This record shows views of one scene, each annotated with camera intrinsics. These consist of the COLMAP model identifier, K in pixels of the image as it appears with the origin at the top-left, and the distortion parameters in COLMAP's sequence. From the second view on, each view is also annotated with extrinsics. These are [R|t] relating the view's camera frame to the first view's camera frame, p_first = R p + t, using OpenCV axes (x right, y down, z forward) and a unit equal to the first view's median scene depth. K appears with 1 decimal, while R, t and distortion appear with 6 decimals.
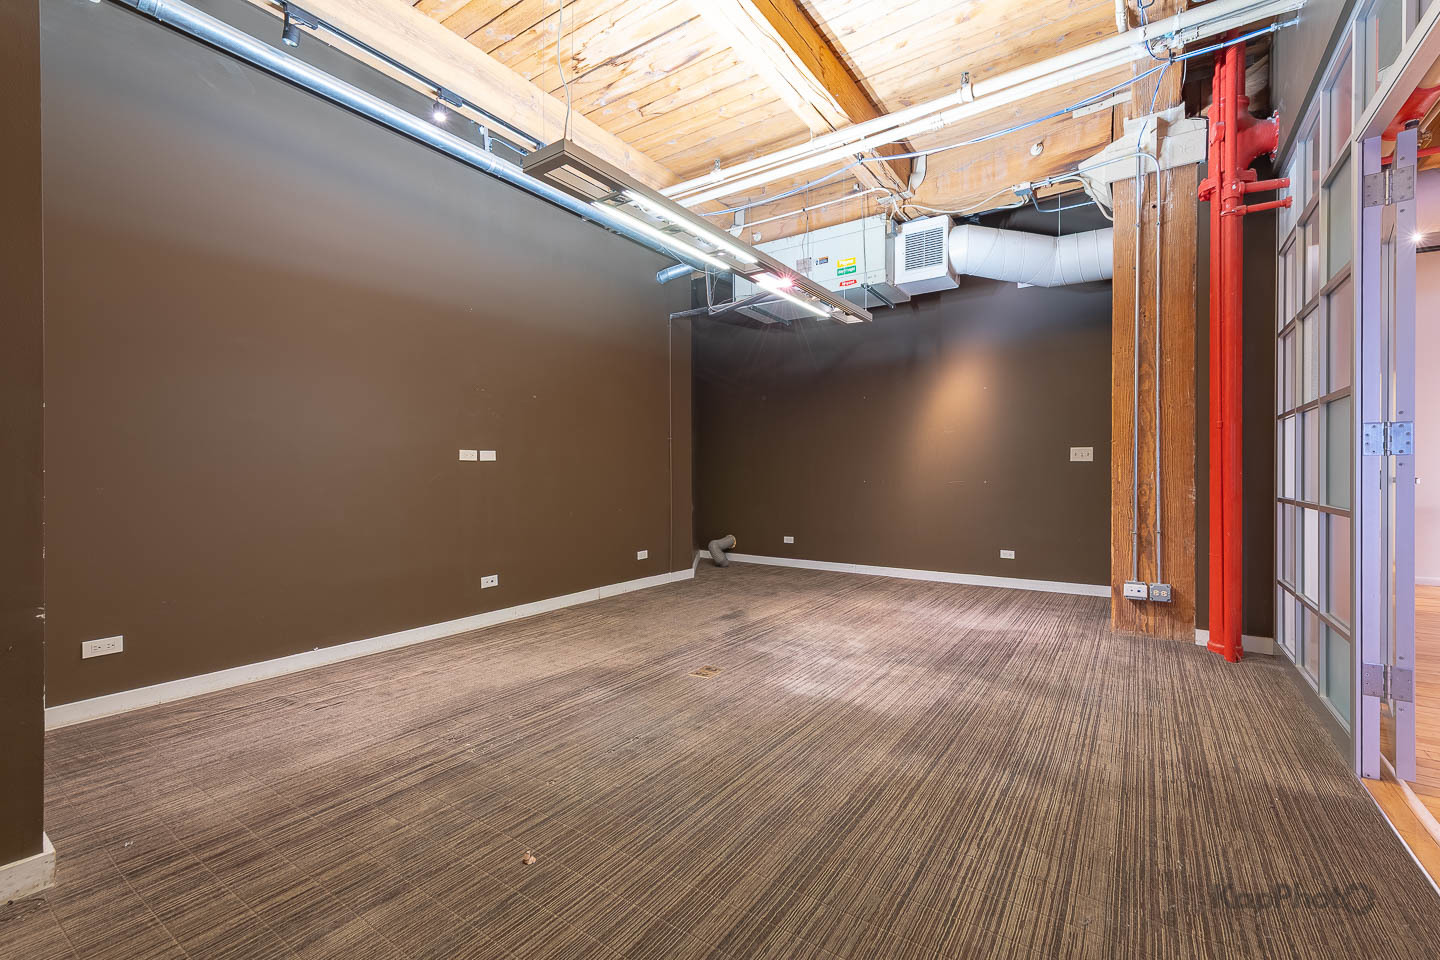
lens RADIAL K [[579.7, 0, 765.7], [0, 579.7, 475.3], [0, 0, 1]] dist [0.027104, -0.010716]
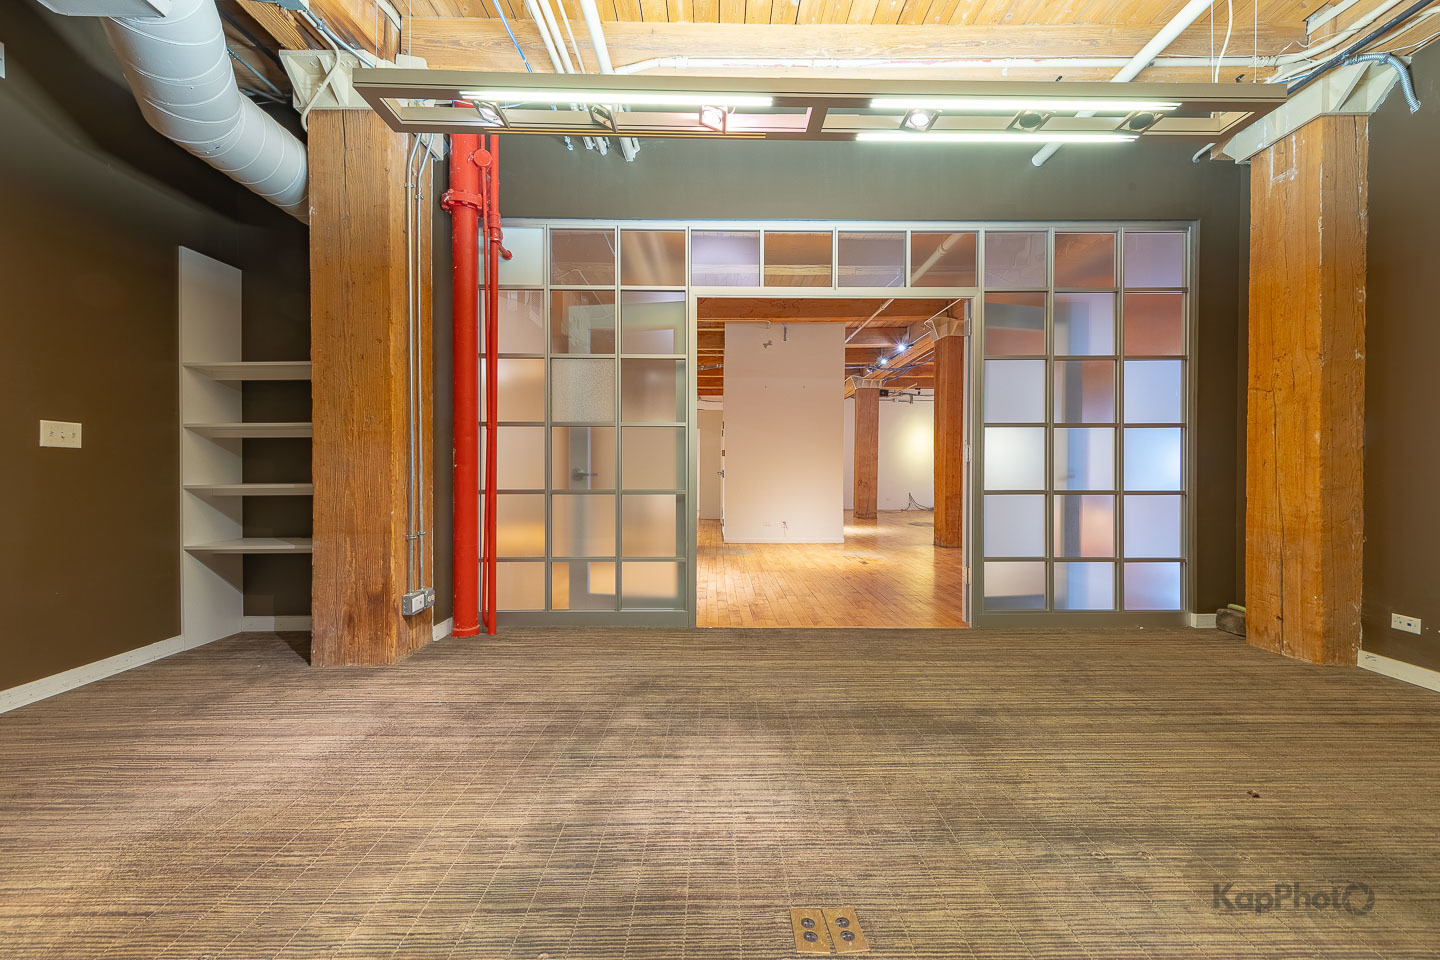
lens RADIAL K [[571.7, 0, 720.0], [0, 571.7, 480.0], [0, 0, 1]] dist [0.010431, -0.000398]
pose [[-0.536378, -0.001177, 0.843977, -0.370764], [0.005606, 0.999972, 0.004957, 0.011607], [-0.843959, 0.007390, -0.536356, 1.180087]]
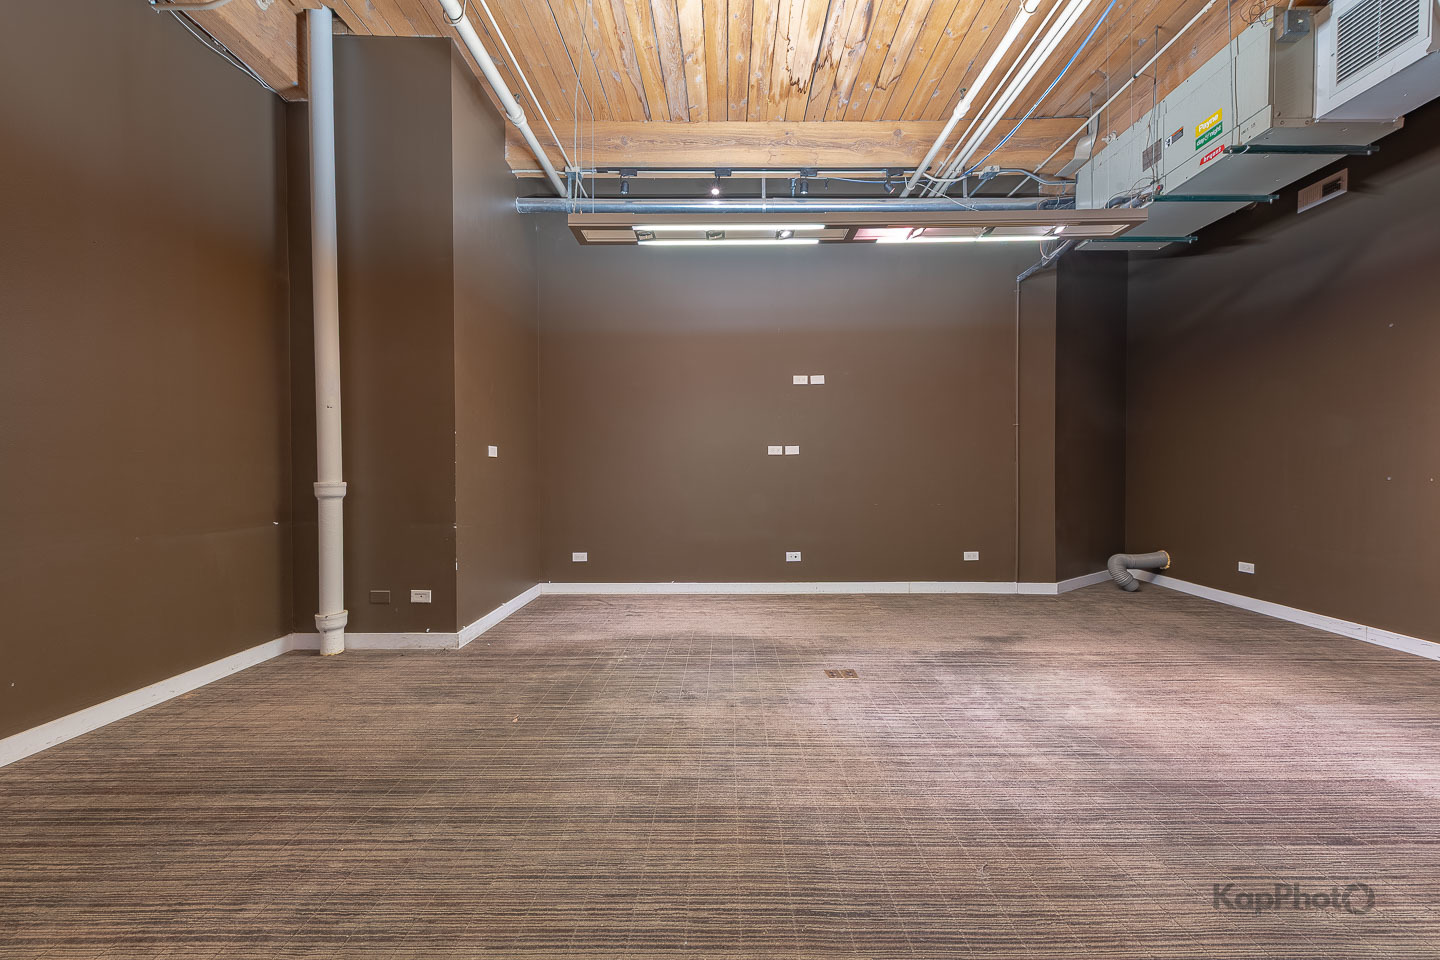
lens RADIAL K [[571.7, 0, 720.0], [0, 571.7, 480.0], [0, 0, 1]] dist [0.010431, -0.000398]
pose [[0.540499, 0.018688, -0.841137, 0.528574], [-0.003961, 0.999799, 0.019668, 0.005735], [0.841335, -0.007299, 0.540464, 0.312718]]
